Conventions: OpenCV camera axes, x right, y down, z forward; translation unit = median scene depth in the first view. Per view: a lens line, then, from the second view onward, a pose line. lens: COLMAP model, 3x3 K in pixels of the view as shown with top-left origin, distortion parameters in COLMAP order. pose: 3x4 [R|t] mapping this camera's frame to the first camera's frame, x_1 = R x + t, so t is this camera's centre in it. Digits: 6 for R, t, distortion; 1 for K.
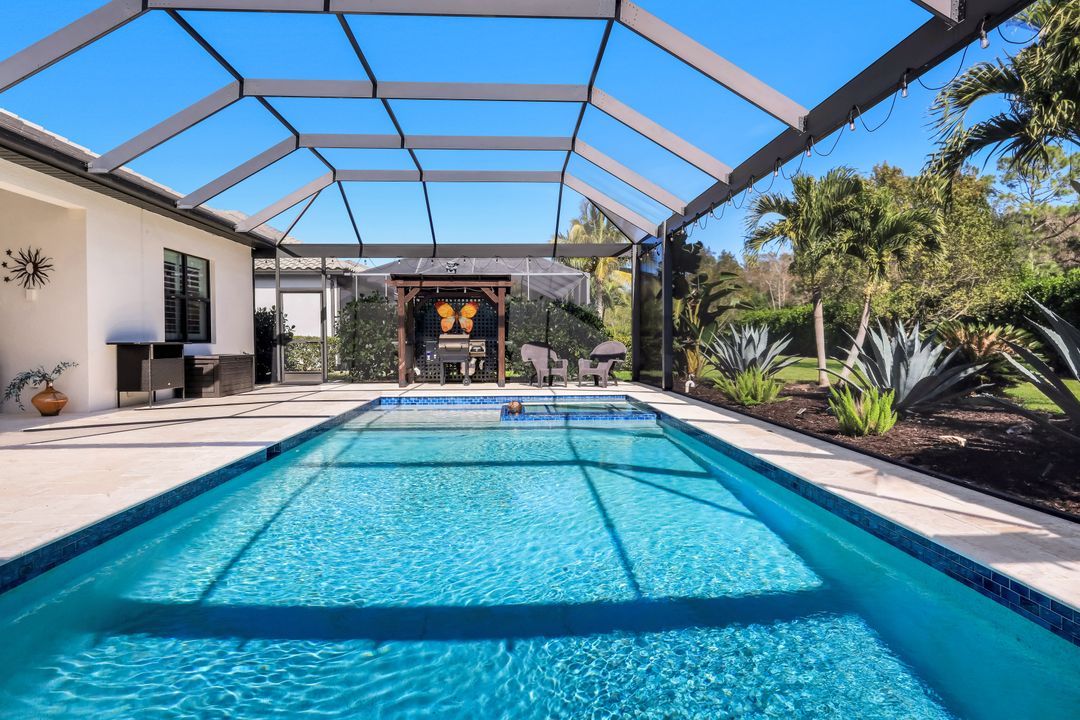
lens RADIAL K [[659.6, 0, 542.5], [0, 659.6, 356.8], [0, 0, 1]] dist [0.002190, 0.000076]
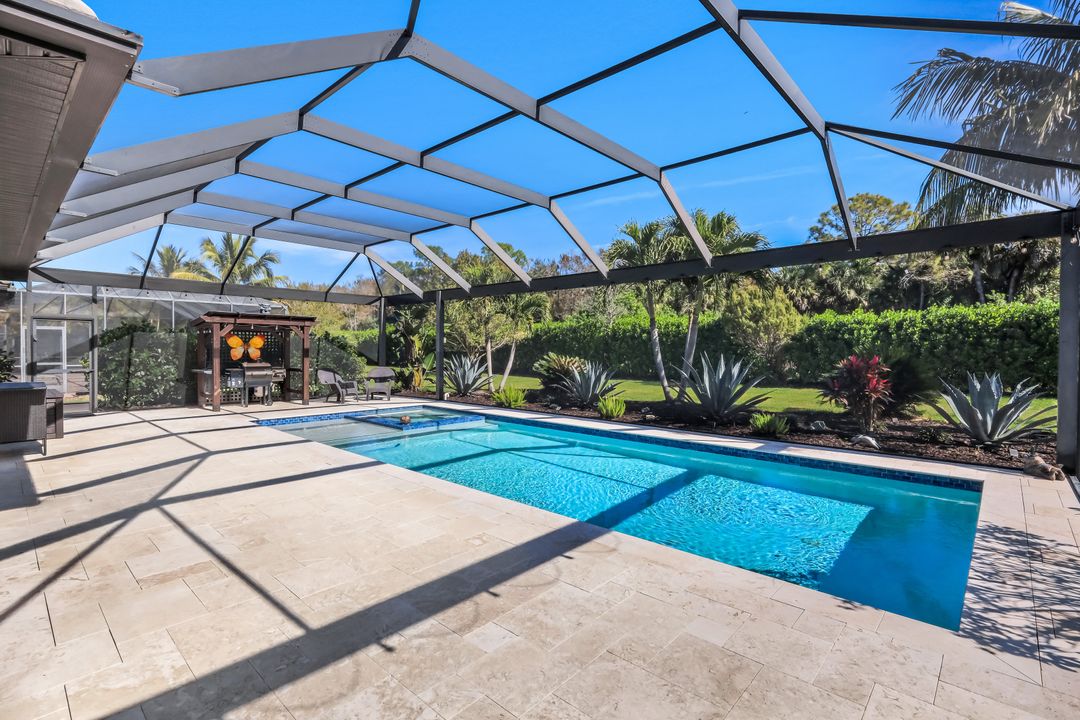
lens RADIAL K [[501.0, 0, 537.4], [0, 501.0, 357.2], [0, 0, 1]] dist [0.002599, 0.000518]
pose [[0.710873, -0.002729, 0.703316, -0.393062], [0.007831, 0.999961, -0.004035, -0.035818], [-0.703277, 0.008377, 0.710866, 0.002284]]
